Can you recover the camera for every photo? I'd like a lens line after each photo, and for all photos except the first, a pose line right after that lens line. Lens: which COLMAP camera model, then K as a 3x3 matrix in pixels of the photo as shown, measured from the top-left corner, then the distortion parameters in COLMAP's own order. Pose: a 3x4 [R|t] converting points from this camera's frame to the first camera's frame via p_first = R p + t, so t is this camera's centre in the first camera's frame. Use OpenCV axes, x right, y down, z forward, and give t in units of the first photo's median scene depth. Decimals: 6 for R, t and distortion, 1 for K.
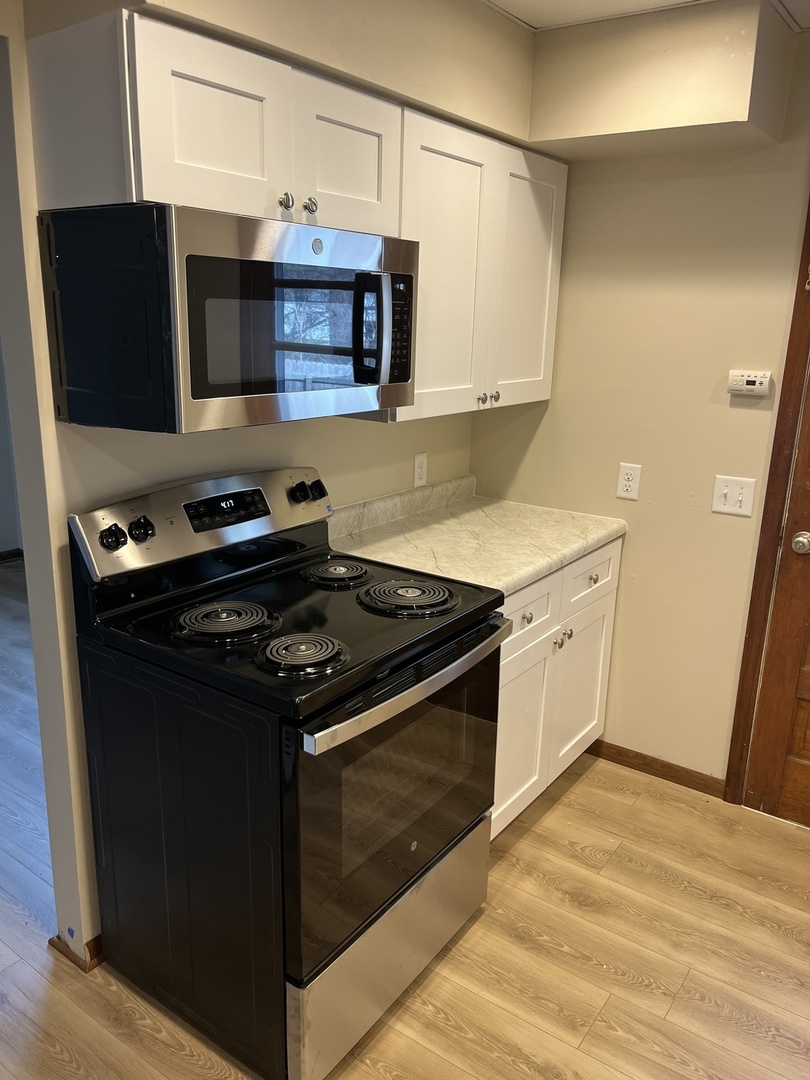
lens RADIAL K [[832.5, 0, 405.0], [0, 832.5, 540.0], [0, 0, 1]] dist [0.080262, -0.113290]
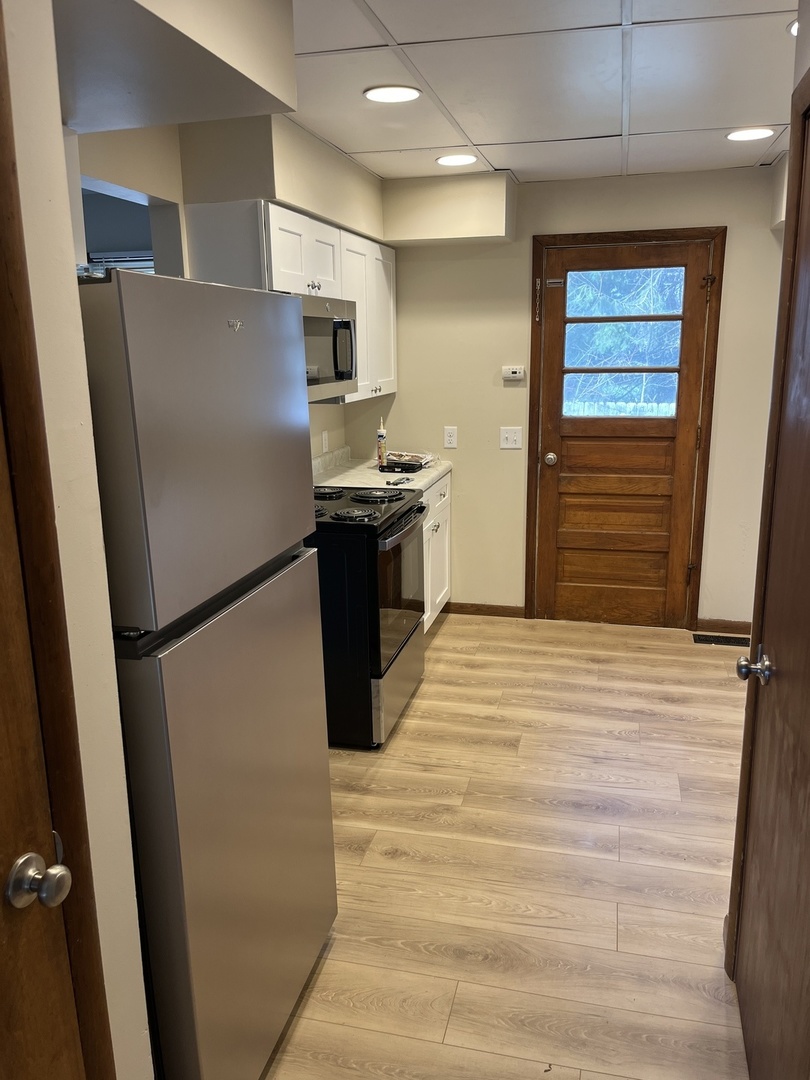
lens RADIAL K [[832.5, 0, 405.0], [0, 832.5, 540.0], [0, 0, 1]] dist [0.080262, -0.113290]
pose [[0.932355, -0.121476, 0.340527, -0.457755], [0.131860, 0.991241, -0.007426, 0.149869], [-0.336642, 0.051825, 0.940205, -0.581418]]
